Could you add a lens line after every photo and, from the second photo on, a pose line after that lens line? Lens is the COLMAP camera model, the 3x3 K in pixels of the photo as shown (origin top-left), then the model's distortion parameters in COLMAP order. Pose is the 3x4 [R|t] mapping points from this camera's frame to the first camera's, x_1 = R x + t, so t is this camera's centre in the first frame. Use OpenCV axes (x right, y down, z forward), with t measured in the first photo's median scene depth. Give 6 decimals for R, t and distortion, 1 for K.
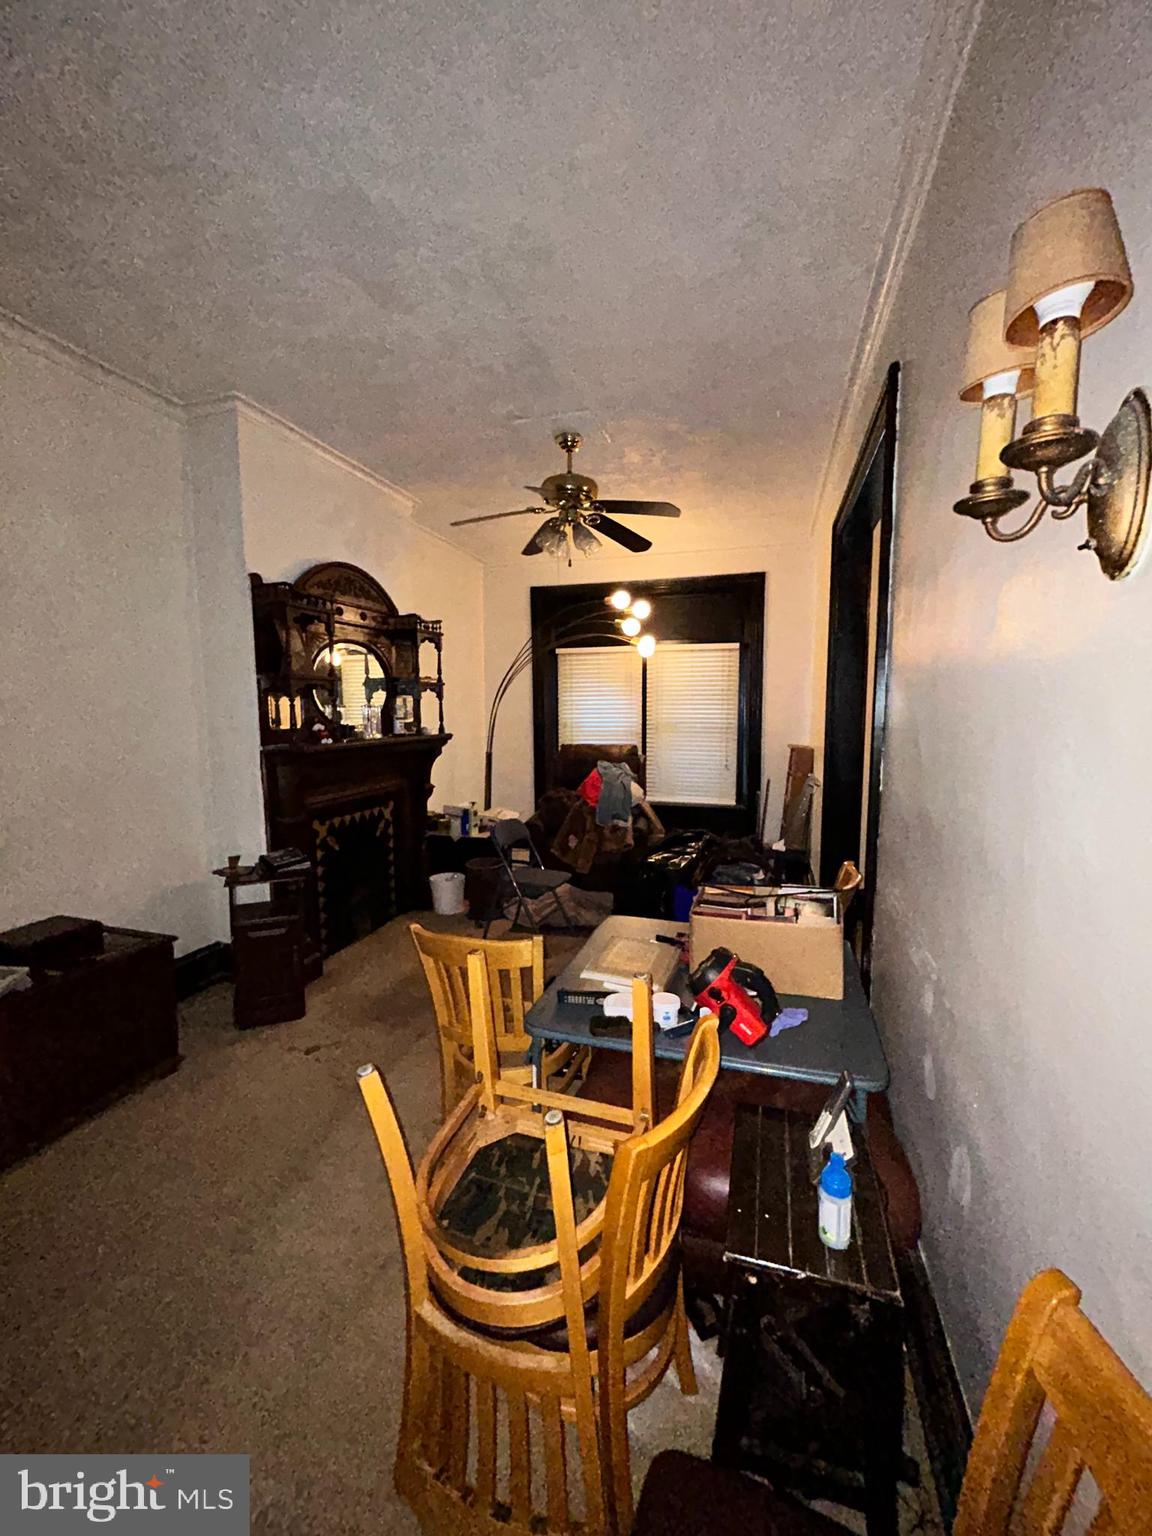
lens RADIAL K [[614.5, 0, 574.5], [0, 614.5, 765.2], [0, 0, 1]] dist [-0.002750, -0.000177]
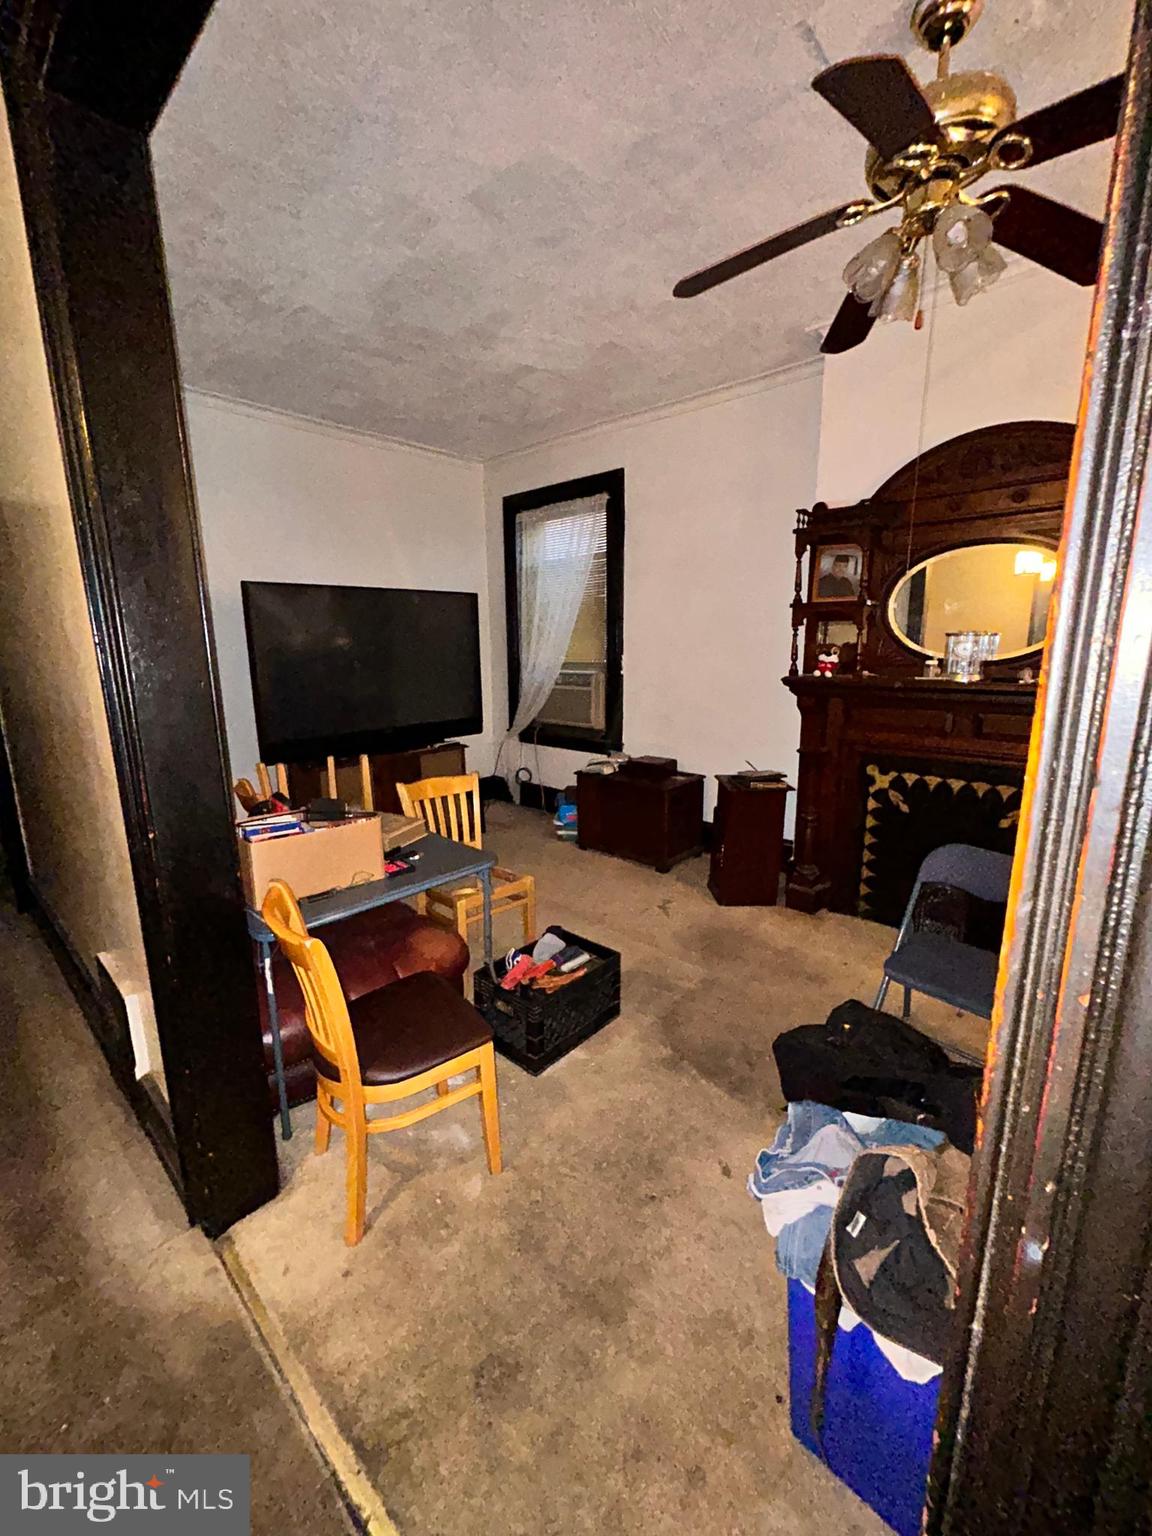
lens RADIAL K [[614.5, 0, 574.5], [0, 614.5, 765.2], [0, 0, 1]] dist [-0.002750, -0.000177]
pose [[-0.435813, 0.187682, -0.880251, 0.526363], [-0.072528, 0.967513, 0.242196, -0.090801], [0.897110, 0.169395, -0.408042, 0.928926]]
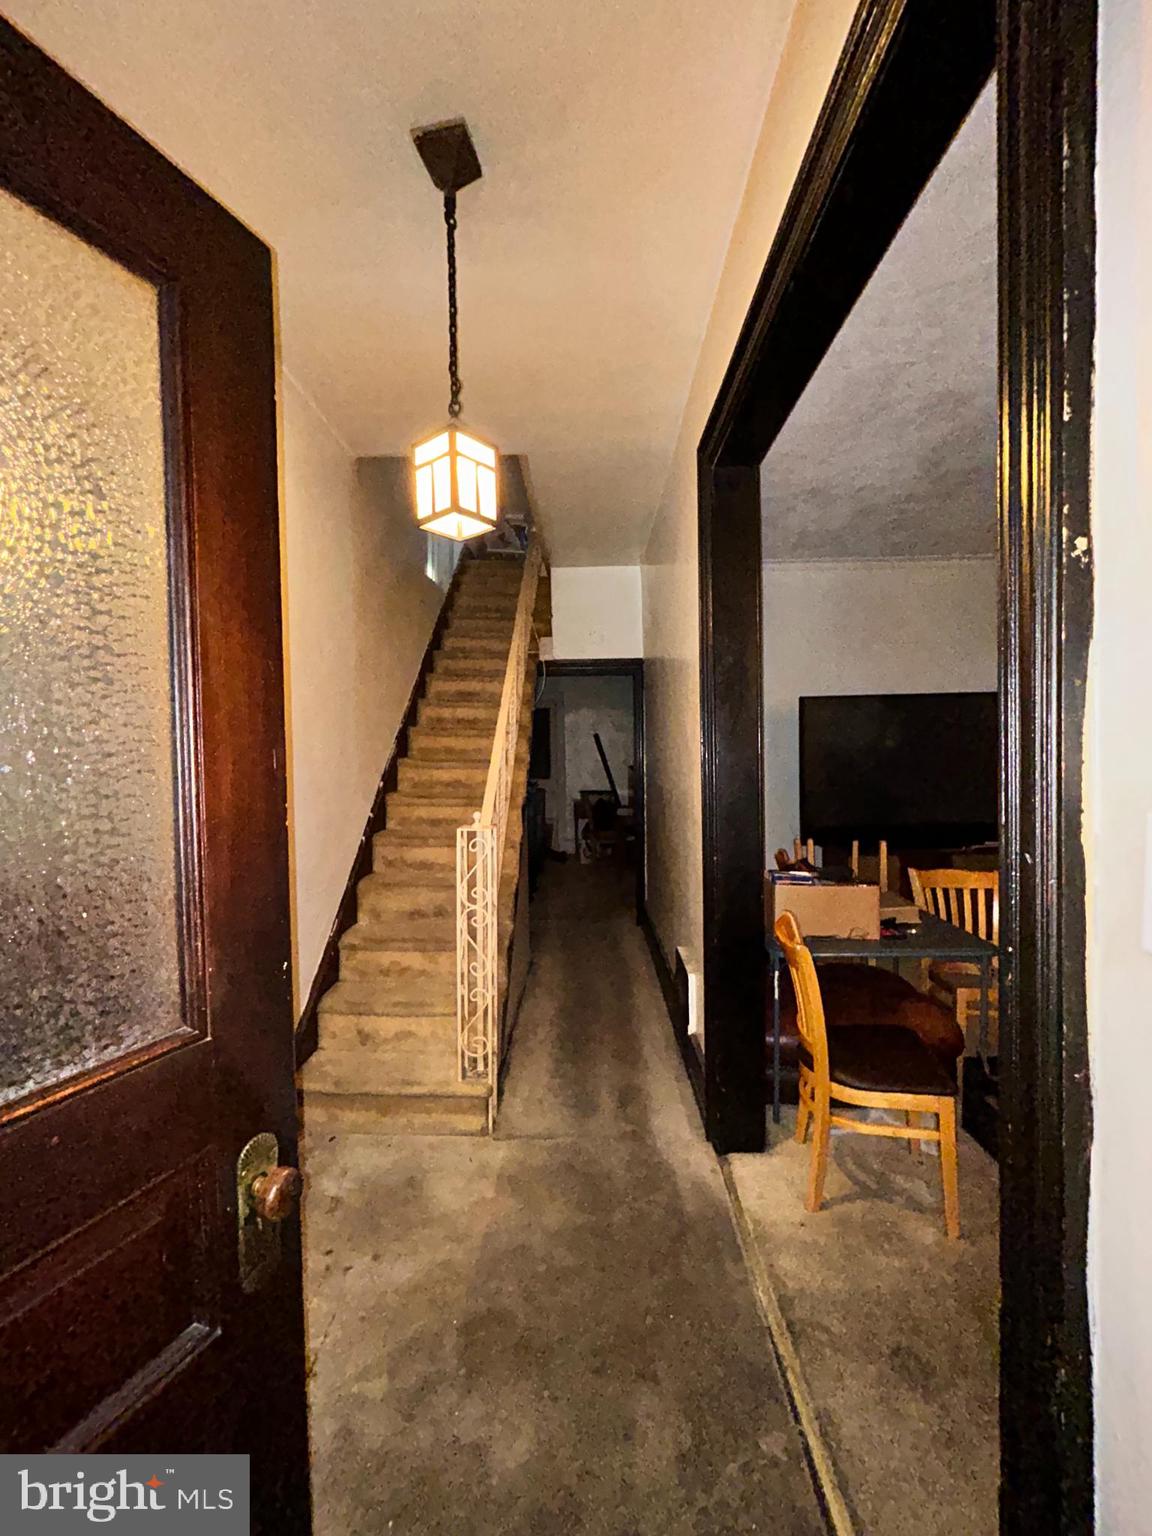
lens RADIAL K [[614.5, 0, 574.5], [0, 614.5, 765.2], [0, 0, 1]] dist [-0.002750, -0.000177]
pose [[-0.964287, 0.024310, -0.263743, 0.614401], [-0.005691, 0.993647, 0.112395, -0.099007], [0.264800, 0.109882, -0.958022, 1.094432]]
